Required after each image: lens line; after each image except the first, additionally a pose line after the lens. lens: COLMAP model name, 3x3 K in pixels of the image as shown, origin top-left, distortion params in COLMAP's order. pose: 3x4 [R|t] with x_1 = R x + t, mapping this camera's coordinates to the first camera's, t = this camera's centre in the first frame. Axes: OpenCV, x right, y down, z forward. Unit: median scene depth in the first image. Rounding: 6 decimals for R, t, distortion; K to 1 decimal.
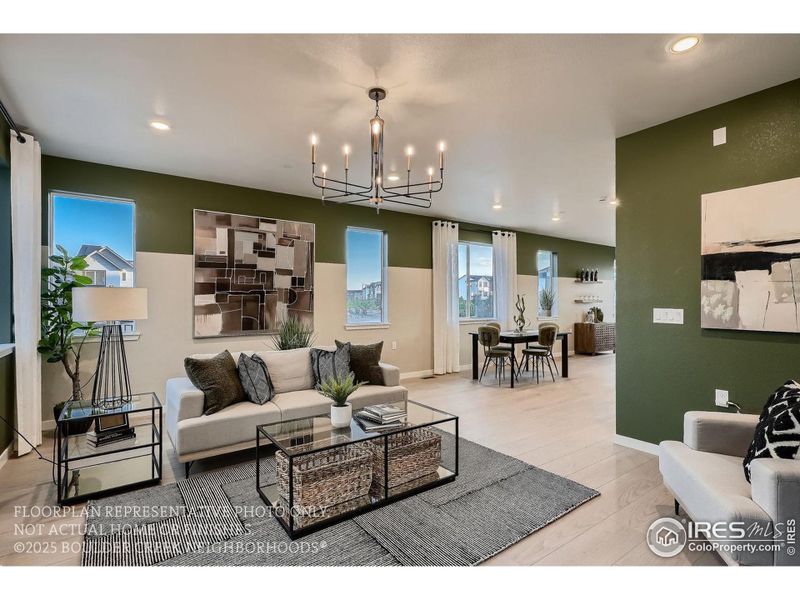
lens RADIAL K [[388.3, 0, 410.1], [0, 388.3, 302.0], [0, 0, 1]] dist [0.006254, -0.000047]
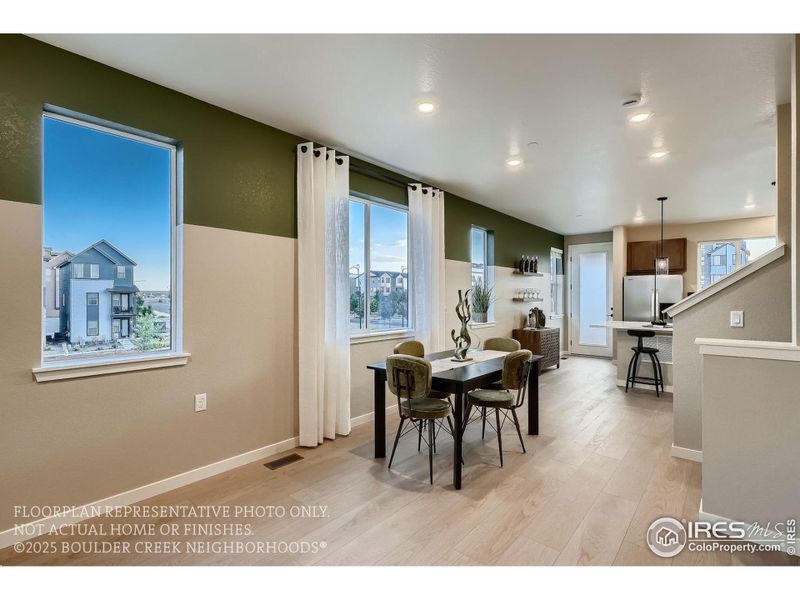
lens RADIAL K [[388.3, 0, 400.1], [0, 388.3, 298.1], [0, 0, 1]] dist [0.006254, -0.000047]
pose [[0.975110, 0.002534, 0.221706, 0.076777], [-0.002855, 0.999995, 0.001127, -0.007976], [-0.221702, -0.001732, 0.975113, 0.475707]]
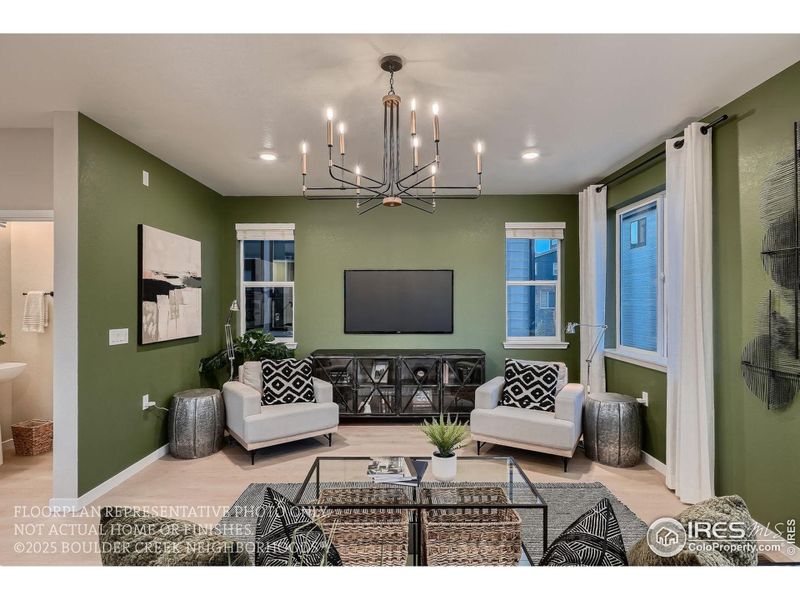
lens RADIAL K [[414.8, 0, 397.2], [0, 414.8, 301.8], [0, 0, 1]] dist [0.006780, 0.000177]
pose [[-0.788411, 0.000049, 0.615149, -0.241100], [0.001640, 0.999997, 0.002023, -0.024020], [-0.615146, 0.002604, -0.788409, 0.652955]]
